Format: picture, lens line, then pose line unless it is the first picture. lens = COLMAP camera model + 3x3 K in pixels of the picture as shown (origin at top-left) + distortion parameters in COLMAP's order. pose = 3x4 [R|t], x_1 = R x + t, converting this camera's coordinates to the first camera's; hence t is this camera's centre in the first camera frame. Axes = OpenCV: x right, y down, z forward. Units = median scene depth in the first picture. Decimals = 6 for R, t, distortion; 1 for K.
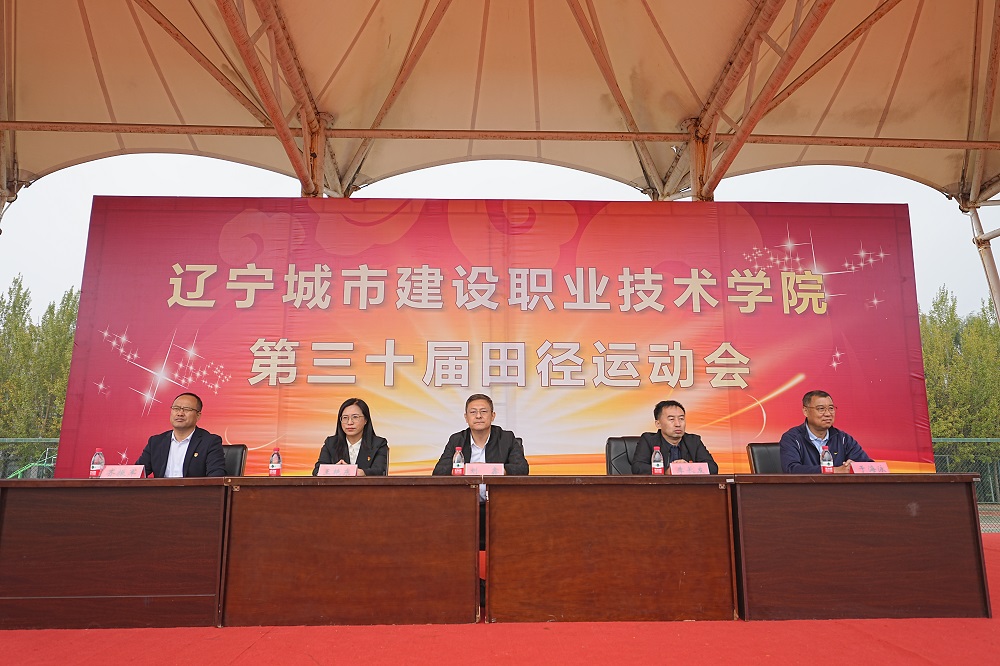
lens RADIAL K [[660.6, 0, 498.6], [0, 660.6, 333.4], [0, 0, 1]] dist [-0.000488, -0.000014]
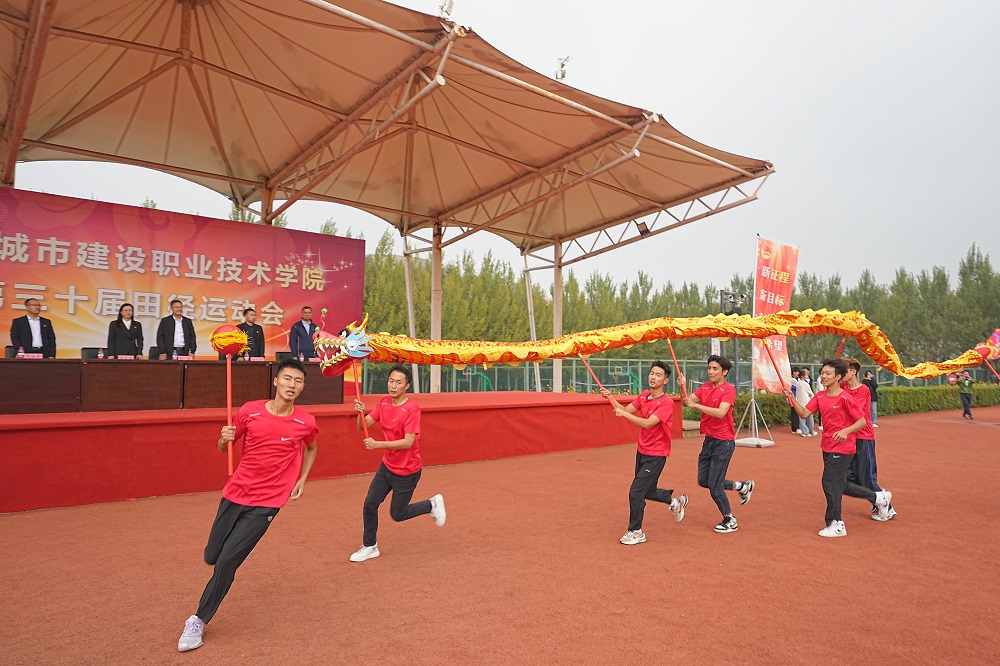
lens RADIAL K [[660.7, 0, 499.2], [0, 660.7, 341.7], [0, 0, 1]] dist [0.002682, -0.000872]
pose [[0.780143, 0.034840, 0.624631, -0.353564], [-0.124303, 0.987173, 0.100189, -0.148751], [-0.613128, -0.155805, 0.774467, -0.955197]]
